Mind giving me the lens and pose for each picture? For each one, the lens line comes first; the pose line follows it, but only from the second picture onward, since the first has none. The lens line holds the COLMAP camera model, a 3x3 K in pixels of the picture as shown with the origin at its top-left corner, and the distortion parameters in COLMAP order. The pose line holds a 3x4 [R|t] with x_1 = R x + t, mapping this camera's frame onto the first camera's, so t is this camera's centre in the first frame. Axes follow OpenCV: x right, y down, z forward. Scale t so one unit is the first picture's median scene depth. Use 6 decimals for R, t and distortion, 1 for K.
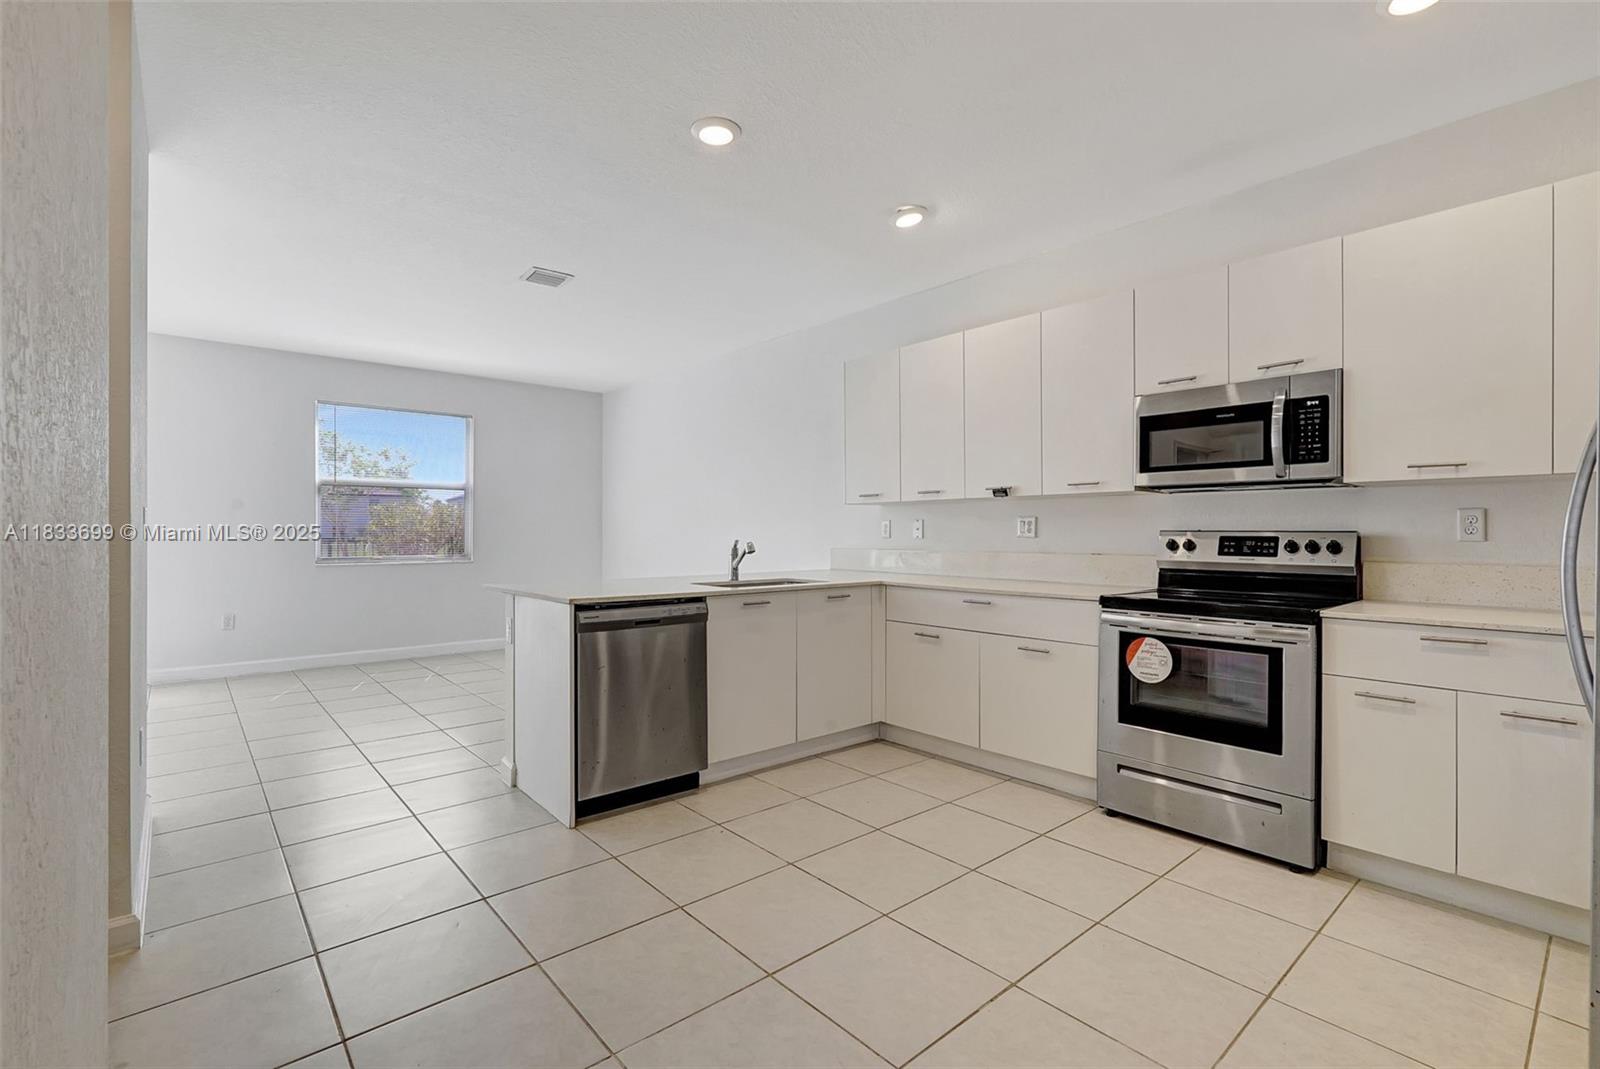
lens RADIAL K [[733.2, 0, 823.5], [0, 733.2, 521.1], [0, 0, 1]] dist [-0.001462, 0.005195]
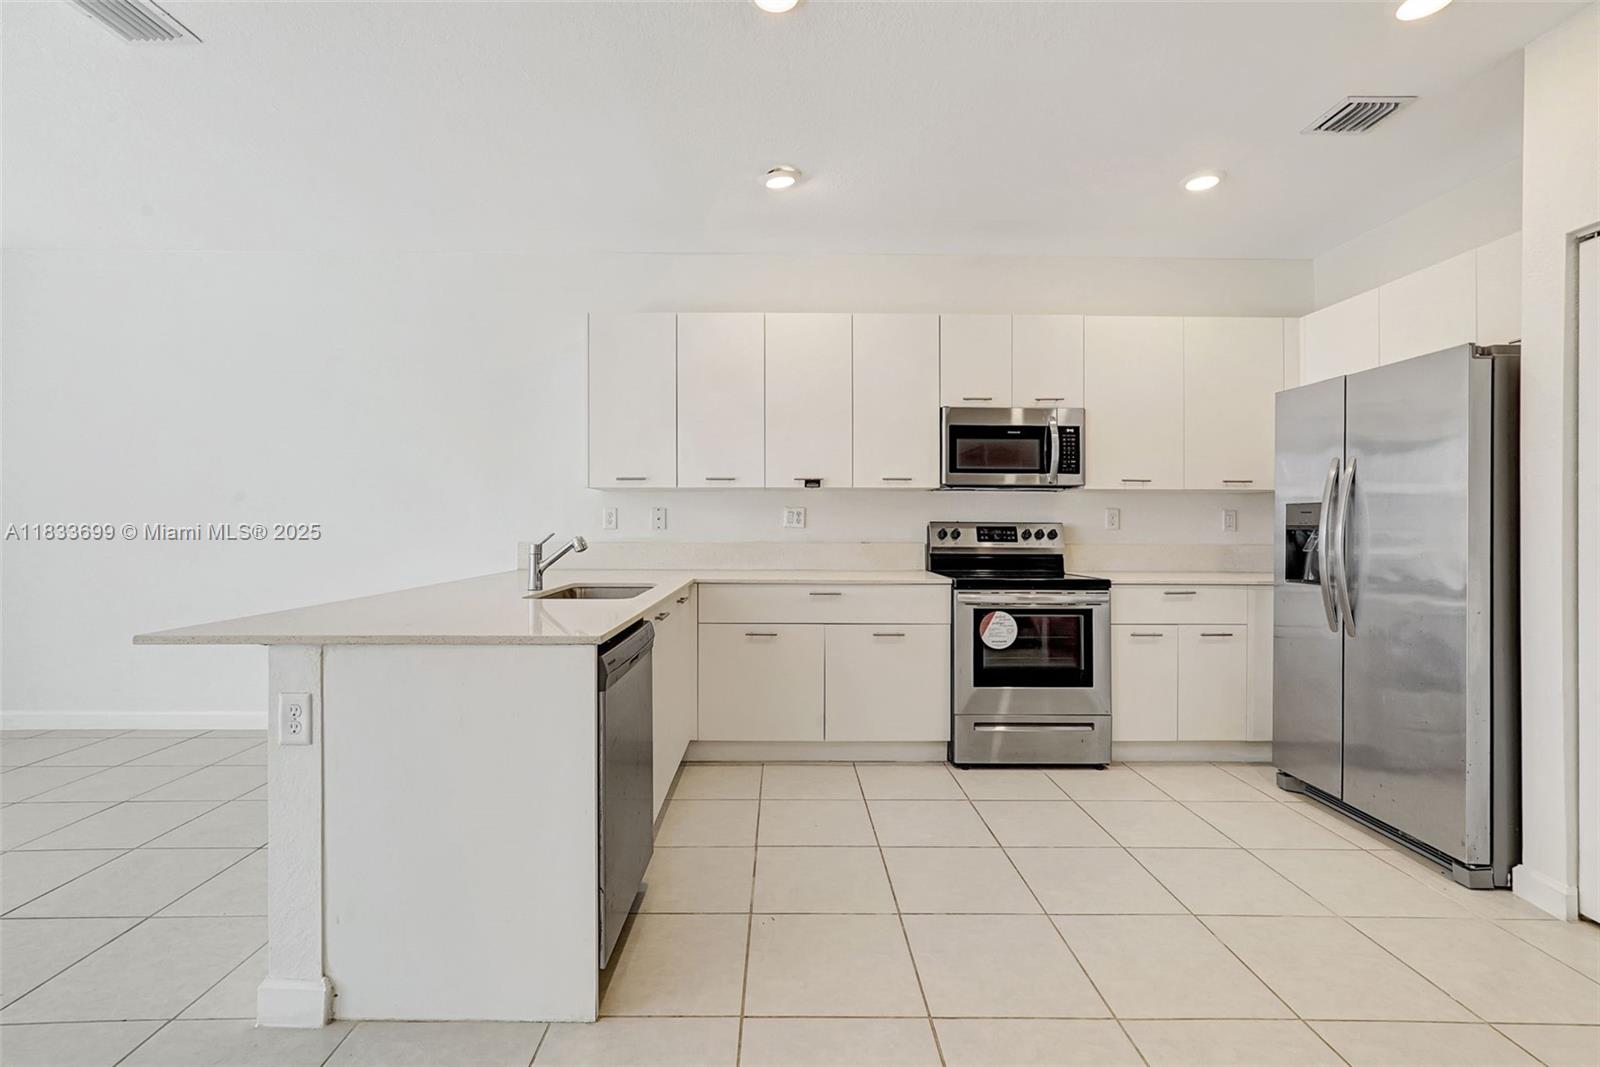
lens RADIAL K [[709.9, 0, 794.8], [0, 709.9, 512.3], [0, 0, 1]] dist [-0.009830, 0.003937]
pose [[0.656194, 0.012087, 0.754495, -0.602175], [-0.015739, 0.999873, -0.002330, 0.004122], [-0.754428, -0.010346, 0.656301, 0.451948]]
